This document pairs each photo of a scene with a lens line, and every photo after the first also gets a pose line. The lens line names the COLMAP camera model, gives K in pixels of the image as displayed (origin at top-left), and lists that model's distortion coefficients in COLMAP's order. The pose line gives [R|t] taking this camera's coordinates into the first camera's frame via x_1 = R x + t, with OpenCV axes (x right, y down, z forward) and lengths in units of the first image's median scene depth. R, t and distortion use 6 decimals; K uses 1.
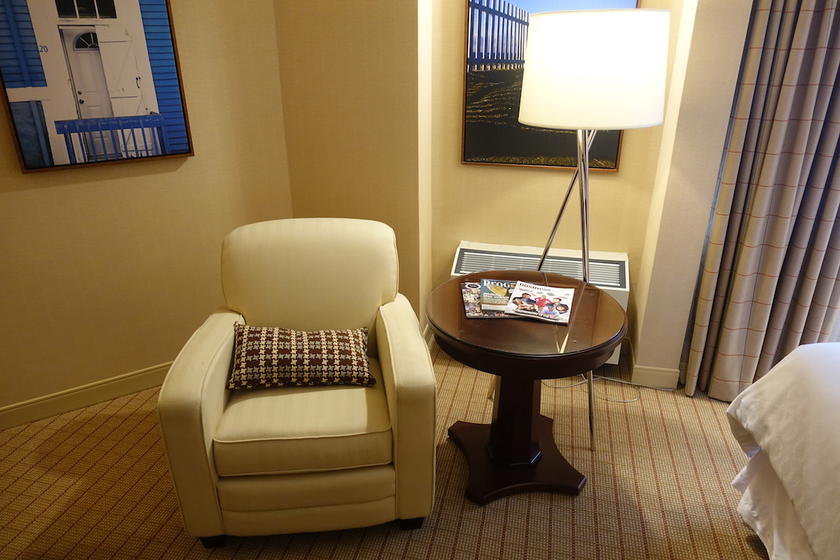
lens RADIAL K [[578.0, 0, 418.7], [0, 578.0, 282.9], [0, 0, 1]] dist [0.008081, -0.003265]
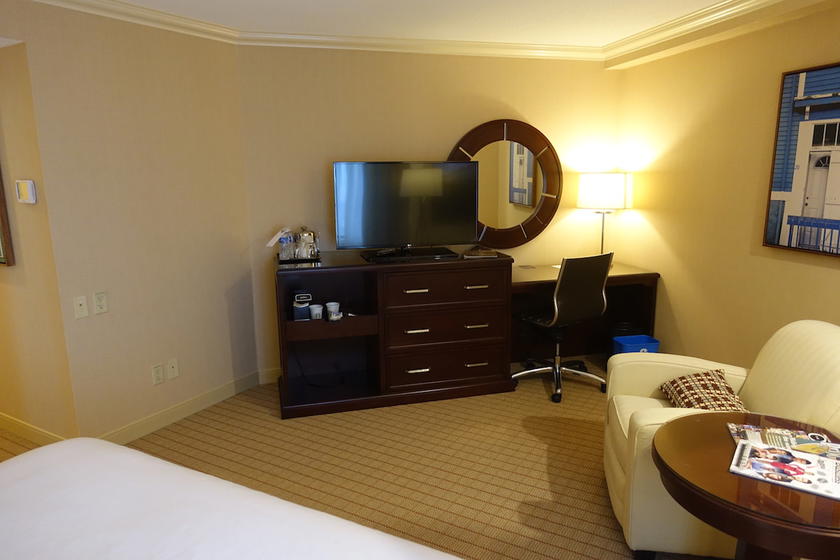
lens RADIAL K [[578.0, 0, 418.6], [0, 578.0, 284.6], [0, 0, 1]] dist [0.008081, -0.003265]
pose [[-0.301565, 0.198557, -0.932542, 0.997425], [-0.365473, 0.879293, 0.305406, -0.232841], [0.880618, 0.432918, -0.192597, 0.550908]]
